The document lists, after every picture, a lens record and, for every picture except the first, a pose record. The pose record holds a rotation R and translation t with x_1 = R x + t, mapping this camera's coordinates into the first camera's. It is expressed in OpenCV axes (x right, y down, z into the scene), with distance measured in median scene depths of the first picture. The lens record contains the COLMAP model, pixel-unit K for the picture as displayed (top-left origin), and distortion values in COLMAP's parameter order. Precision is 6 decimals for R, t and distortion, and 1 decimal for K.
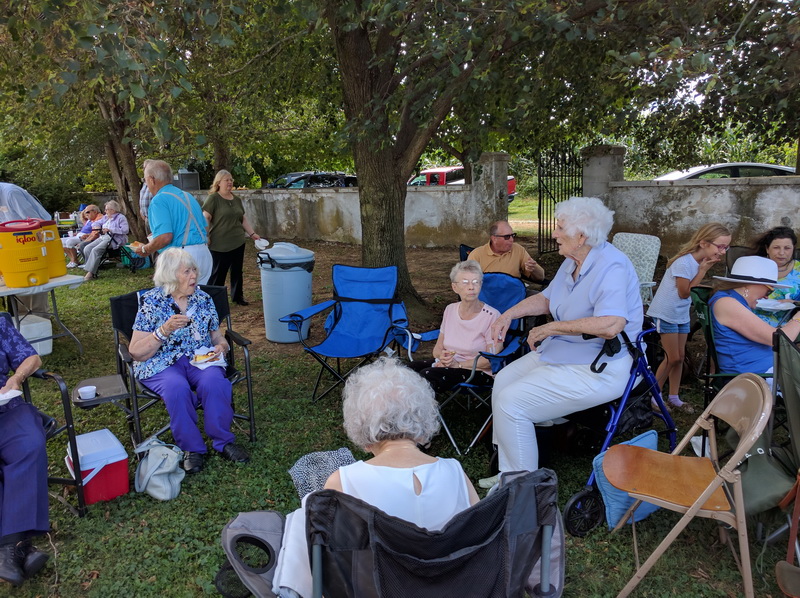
lens RADIAL K [[622.4, 0, 403.1], [0, 622.4, 298.9], [0, 0, 1]] dist [0.030786, 0.005381]
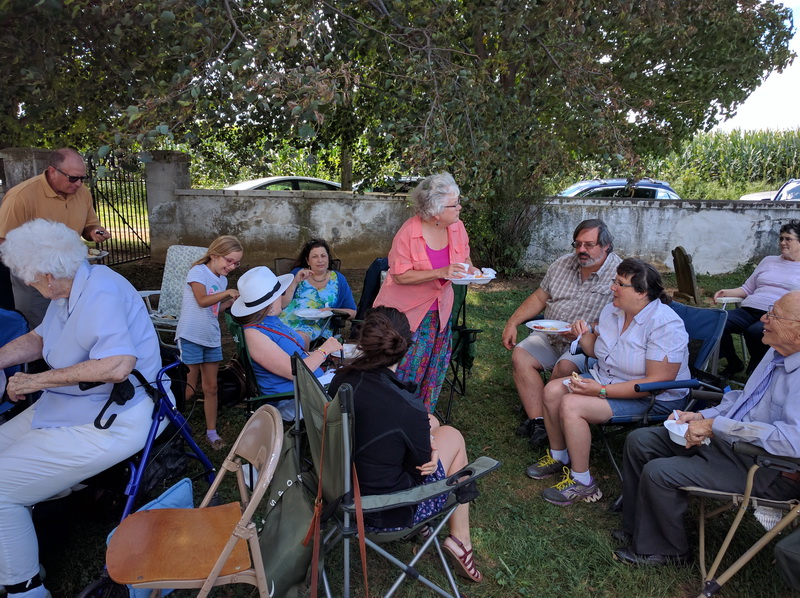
lens RADIAL K [[622.4, 0, 403.2], [0, 622.4, 297.1], [0, 0, 1]] dist [0.030786, 0.005381]
pose [[0.808565, -0.066297, 0.584660, 0.150138], [0.073971, 0.997202, 0.010777, -0.028296], [-0.583739, 0.034535, 0.811207, 0.108085]]
